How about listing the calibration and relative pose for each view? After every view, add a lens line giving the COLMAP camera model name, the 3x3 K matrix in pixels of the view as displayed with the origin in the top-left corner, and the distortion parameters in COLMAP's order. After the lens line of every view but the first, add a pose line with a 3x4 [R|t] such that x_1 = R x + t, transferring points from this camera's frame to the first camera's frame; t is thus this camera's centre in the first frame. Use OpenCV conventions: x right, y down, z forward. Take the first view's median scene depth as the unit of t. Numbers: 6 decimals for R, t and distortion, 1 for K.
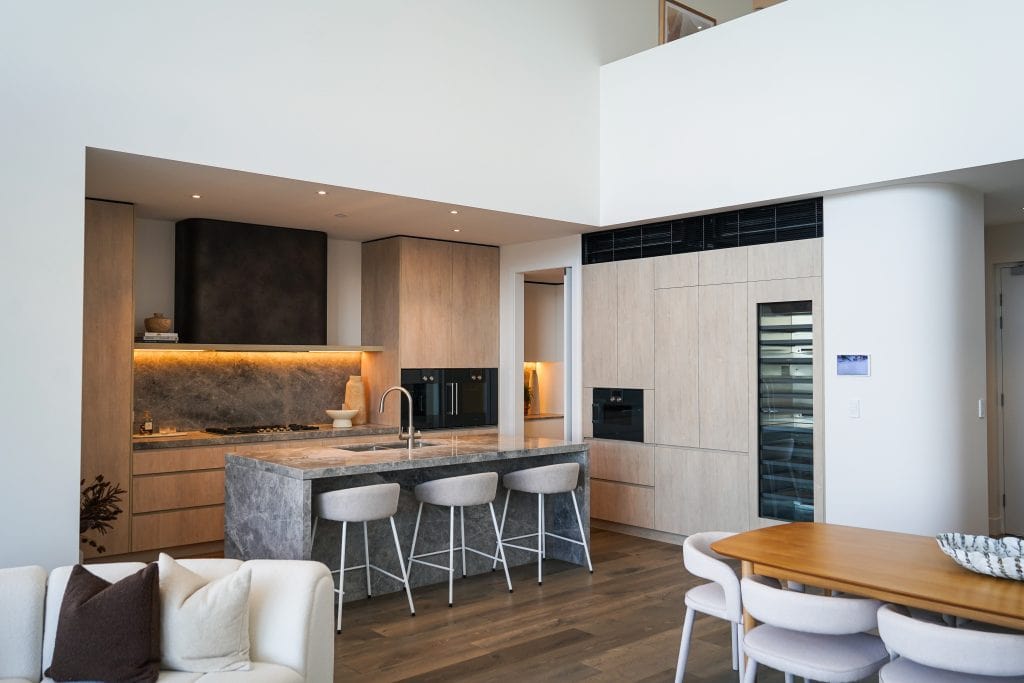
lens RADIAL K [[840.3, 0, 512.0], [0, 840.3, 341.5], [0, 0, 1]] dist [0.002703, 0.000371]
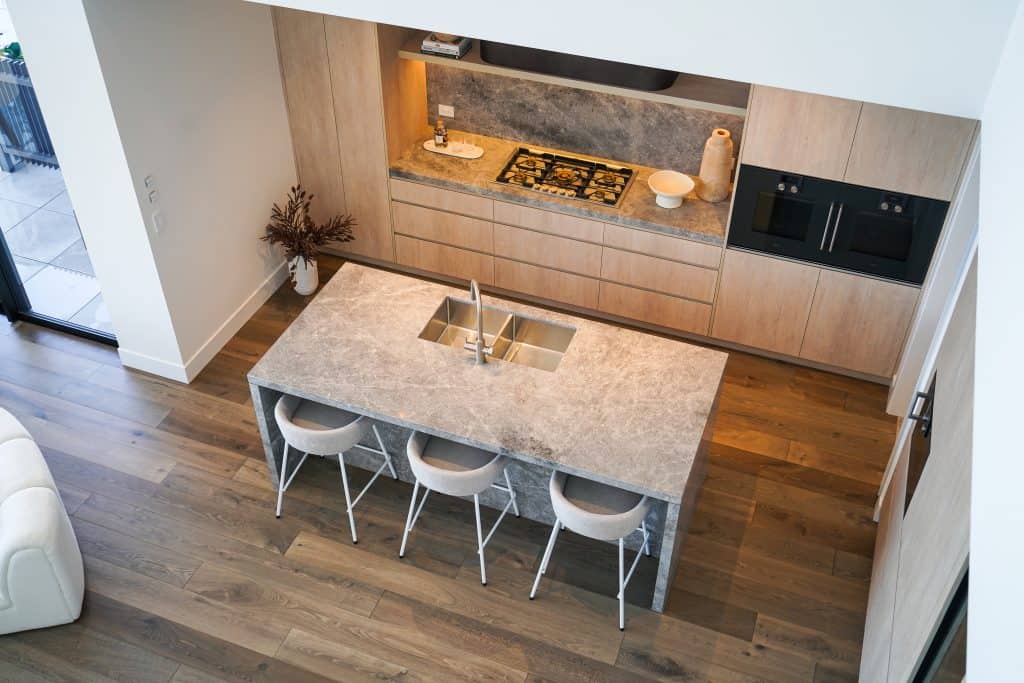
lens RADIAL K [[982.6, 0, 512.0], [0, 982.6, 341.5], [0, 0, 1]] dist [-0.008146, -0.016833]
pose [[0.468984, 0.570196, -0.674485, 0.395814], [0.015369, 0.758293, 0.651732, -0.381525], [0.883073, -0.316018, 0.346864, 0.584619]]
